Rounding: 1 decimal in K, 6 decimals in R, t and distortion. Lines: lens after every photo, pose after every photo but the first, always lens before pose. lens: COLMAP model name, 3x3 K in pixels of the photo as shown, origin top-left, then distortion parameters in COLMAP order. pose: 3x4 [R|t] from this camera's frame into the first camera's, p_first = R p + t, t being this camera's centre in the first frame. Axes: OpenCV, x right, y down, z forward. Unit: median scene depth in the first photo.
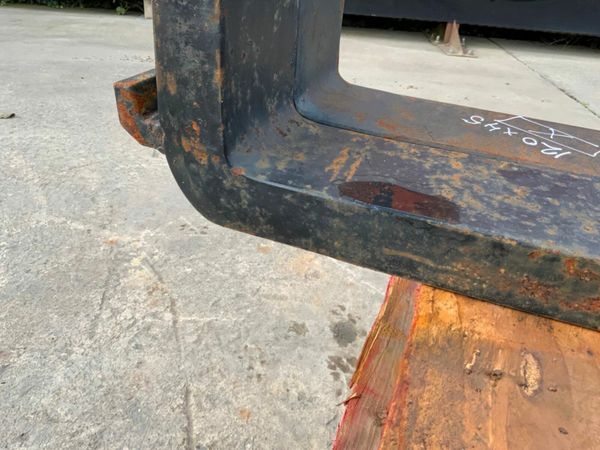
lens RADIAL K [[500.3, 0, 302.5], [0, 500.3, 222.3], [0, 0, 1]] dist [0.075596, -0.145385]
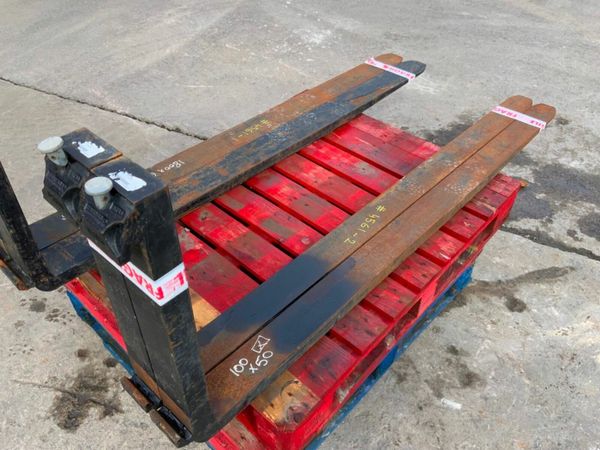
lens RADIAL K [[500.3, 0, 300.9], [0, 500.3, 226.5], [0, 0, 1]] dist [0.075596, -0.145385]
pose [[0.390246, -0.668808, 0.632774, -0.605059], [0.476799, 0.734735, 0.482522, -0.513568], [-0.787636, 0.113404, 0.605615, -1.123619]]
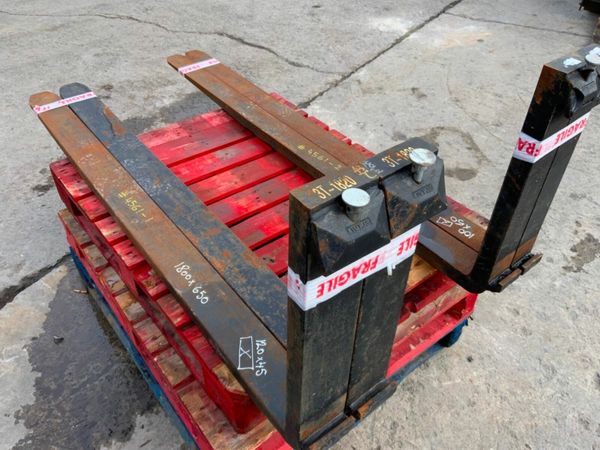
lens RADIAL K [[500.3, 0, 302.5], [0, 500.3, 223.6], [0, 0, 1]] dist [0.075596, -0.145385]
pose [[-0.848851, -0.417629, 0.324095, -0.171483], [0.176324, 0.354293, 0.918361, -1.381498], [-0.498359, 0.836697, -0.227104, 0.428126]]
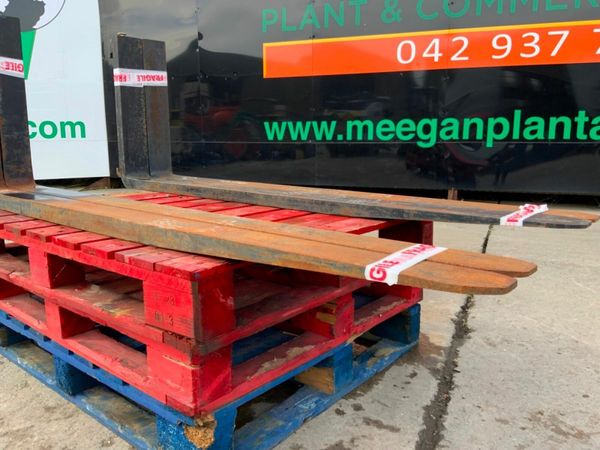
lens RADIAL K [[500.3, 0, 298.9], [0, 500.3, 228.2], [0, 0, 1]] dist [0.075596, -0.145385]
pose [[0.939242, -0.013788, -0.342978, 1.603361], [-0.106104, 0.938596, -0.328297, 0.925011], [0.326444, 0.344742, 0.880106, -1.477328]]
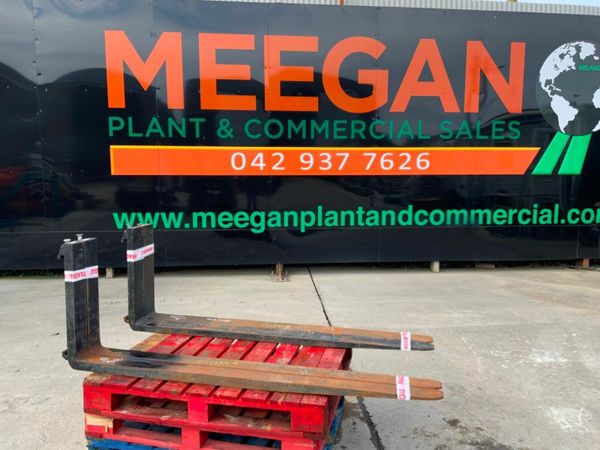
lens RADIAL K [[500.3, 0, 297.9], [0, 500.3, 224.5], [0, 0, 1]] dist [0.075596, -0.145385]
pose [[0.989906, -0.087402, 0.111569, 0.738330], [0.124157, 0.914425, -0.385243, 0.824284], [-0.068350, 0.395206, 0.916046, -3.224246]]
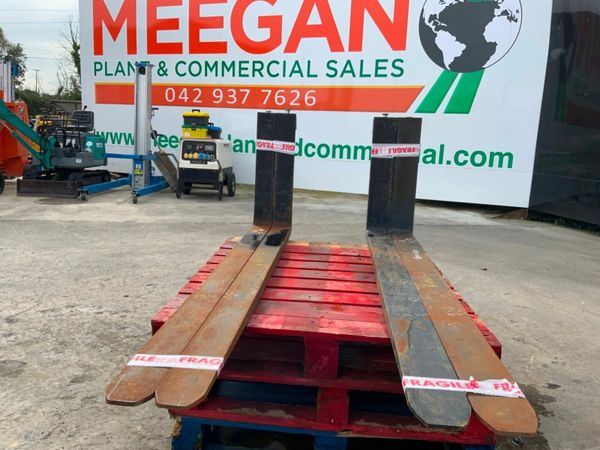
lens RADIAL K [[500.3, 0, 299.0], [0, 500.3, 221.4], [0, 0, 1]] dist [0.075596, -0.145385]
pose [[0.269830, 0.103089, -0.957374, 2.716298], [-0.501772, 0.863644, -0.048425, 0.261643], [0.821838, 0.493450, 0.284764, -0.866360]]
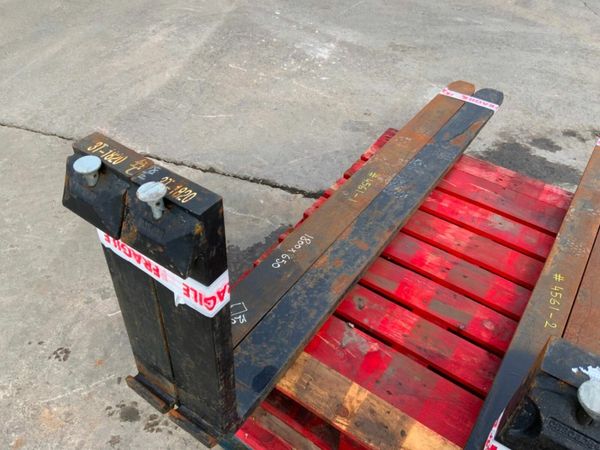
lens RADIAL K [[500.3, 0, 299.7], [0, 500.3, 224.5], [0, 0, 1]] dist [0.075596, -0.145385]
pose [[0.248624, -0.703427, 0.665866, -0.482819], [0.469314, 0.688851, 0.552475, -0.939346], [-0.847308, 0.175142, 0.501393, -0.436874]]
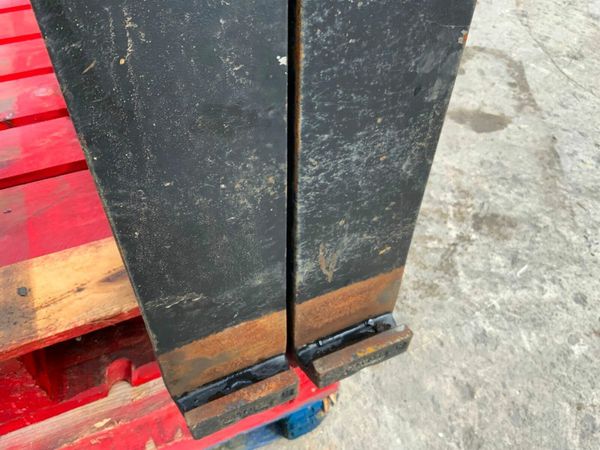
lens RADIAL K [[500.3, 0, 300.1], [0, 500.3, 222.9], [0, 0, 1]] dist [0.075596, -0.145385]
pose [[-0.691625, -0.591240, 0.414838, -0.395939], [0.287588, 0.301433, 0.909083, -0.276564], [-0.662532, 0.748046, -0.038444, -0.206402]]
